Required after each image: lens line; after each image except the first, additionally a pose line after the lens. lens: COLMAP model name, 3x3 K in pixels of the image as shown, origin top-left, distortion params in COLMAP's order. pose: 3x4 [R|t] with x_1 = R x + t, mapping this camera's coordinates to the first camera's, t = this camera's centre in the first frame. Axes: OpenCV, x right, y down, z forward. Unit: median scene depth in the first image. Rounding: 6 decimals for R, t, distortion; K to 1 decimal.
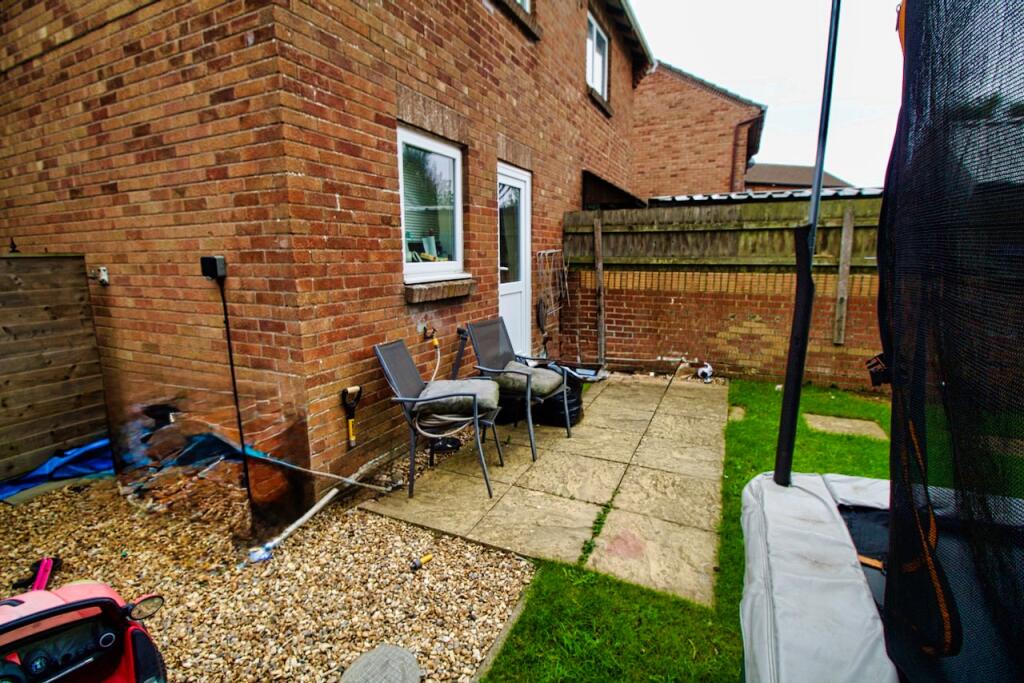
lens RADIAL K [[474.2, 0, 508.1], [0, 474.2, 338.2], [0, 0, 1]] dist [-0.008000, -0.007621]
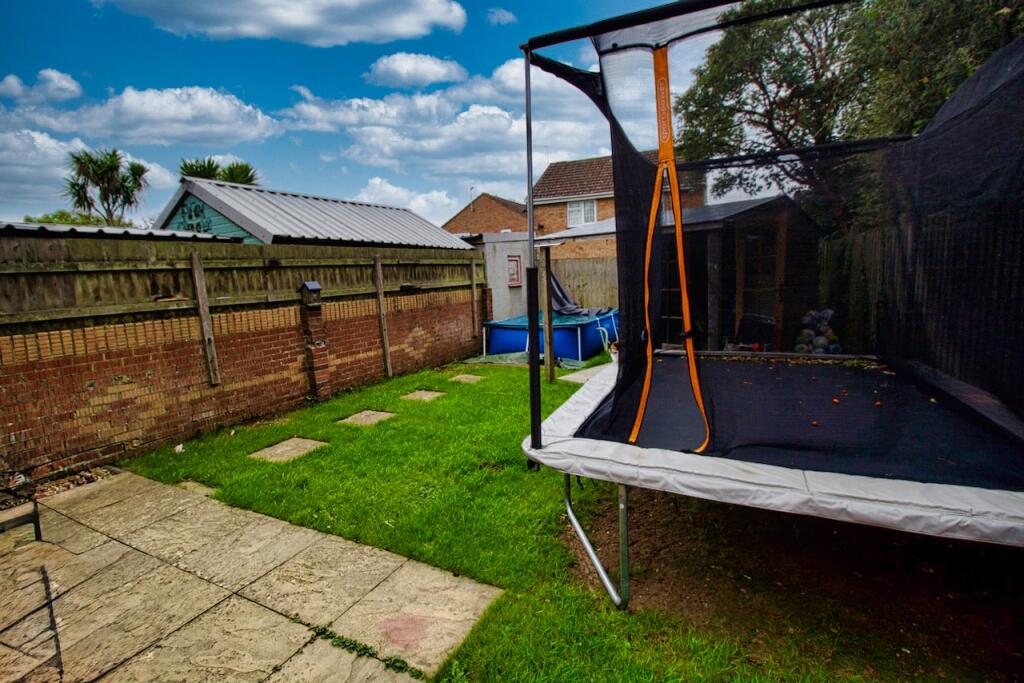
lens RADIAL K [[474.2, 0, 510.6], [0, 474.2, 333.6], [0, 0, 1]] dist [-0.008000, -0.007621]
pose [[0.031635, -0.126562, 0.991454, -0.257008], [0.222246, 0.968008, 0.116478, -0.069196], [-0.974477, 0.216662, 0.058751, 0.311109]]
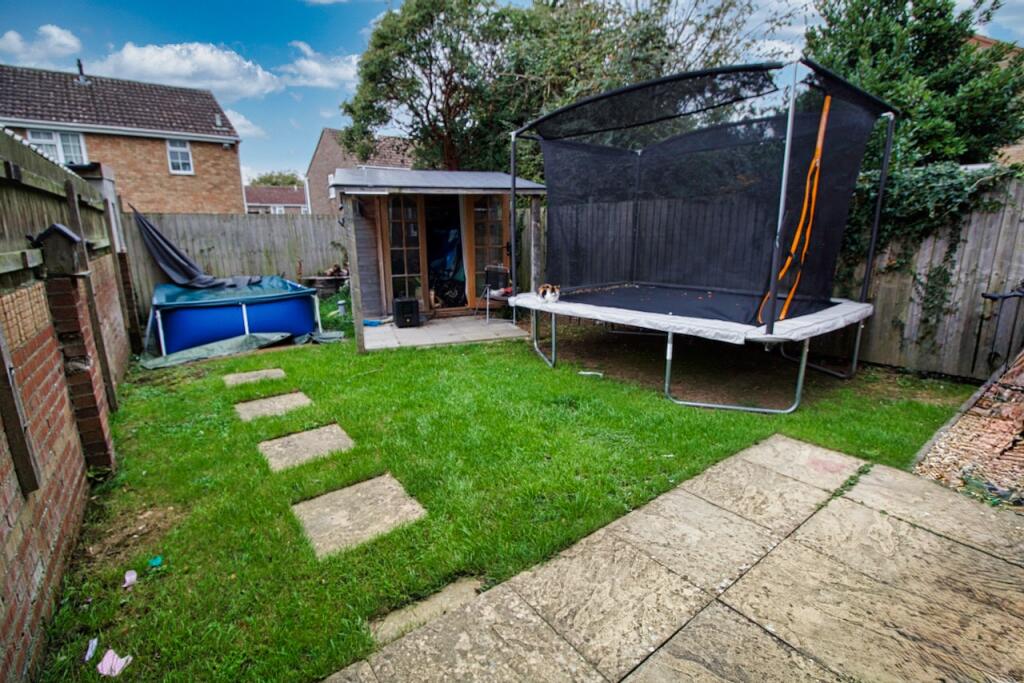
lens RADIAL K [[474.2, 0, 512.5], [0, 474.2, 331.7], [0, 0, 1]] dist [-0.008000, -0.007621]
pose [[-0.885321, -0.085685, 0.457017, 0.212267], [0.097745, 0.926618, 0.363078, -0.195105], [-0.454590, 0.366112, -0.811979, 1.078074]]
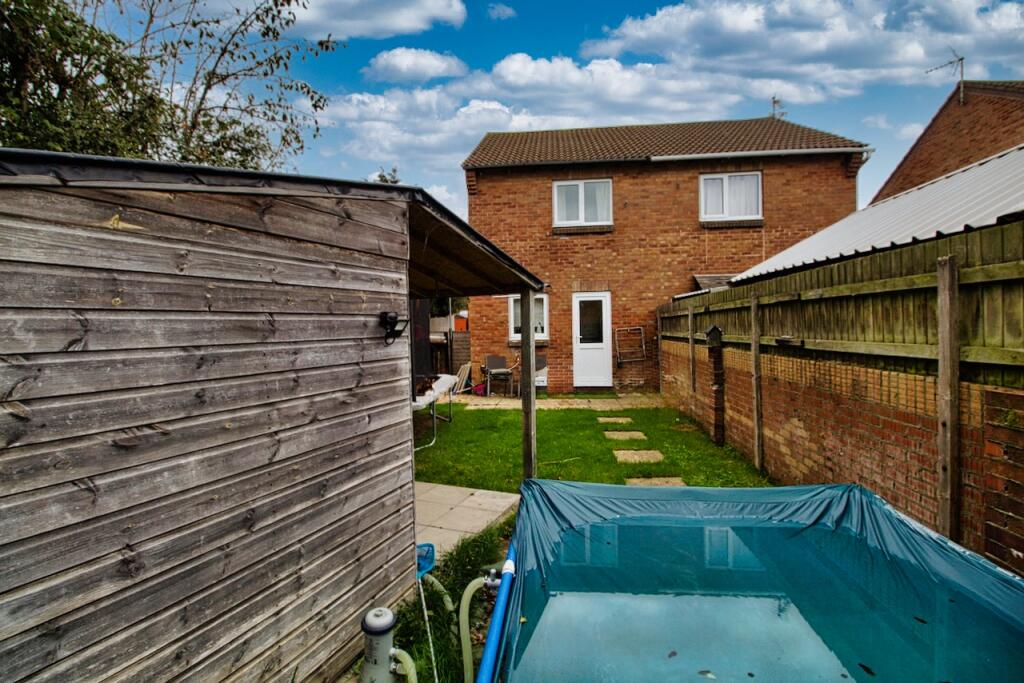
lens RADIAL K [[474.2, 0, 508.0], [0, 474.2, 343.1], [0, 0, 1]] dist [-0.008000, -0.007621]
pose [[0.335748, 0.028621, -0.941517, 1.927788], [-0.151153, 0.988222, -0.023861, -0.009265], [0.929745, 0.150325, 0.336120, -0.082231]]
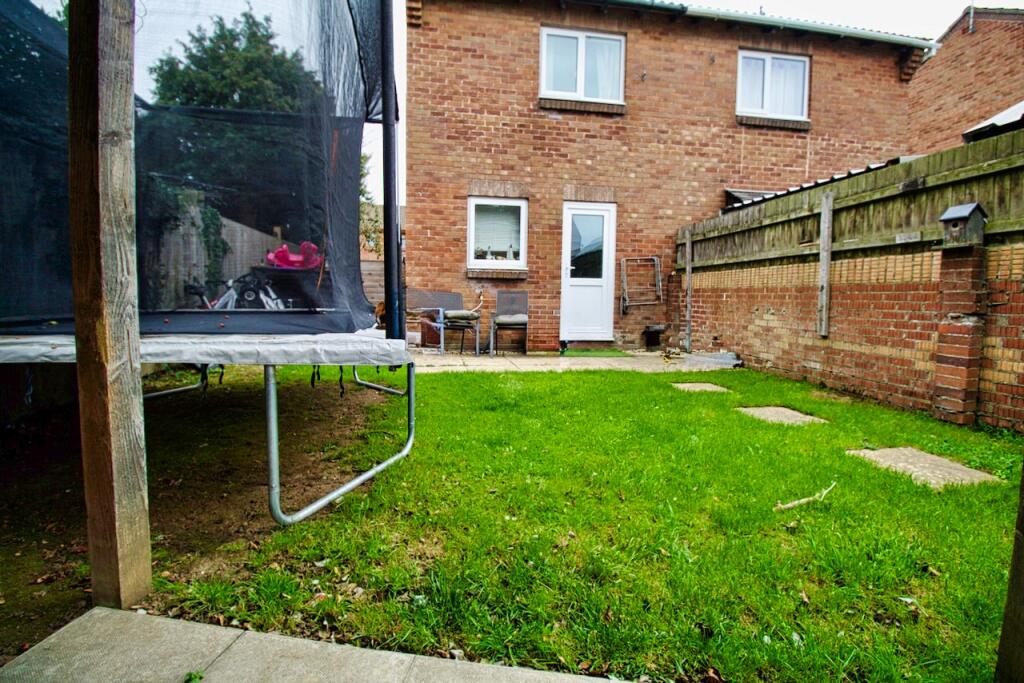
lens RADIAL K [[474.2, 0, 510.1], [0, 474.2, 336.8], [0, 0, 1]] dist [-0.008000, -0.007621]
pose [[0.567013, 0.080578, -0.819758, 1.113194], [-0.164559, 0.986223, -0.016882, 0.130139], [0.807104, 0.144471, 0.572461, -0.021303]]
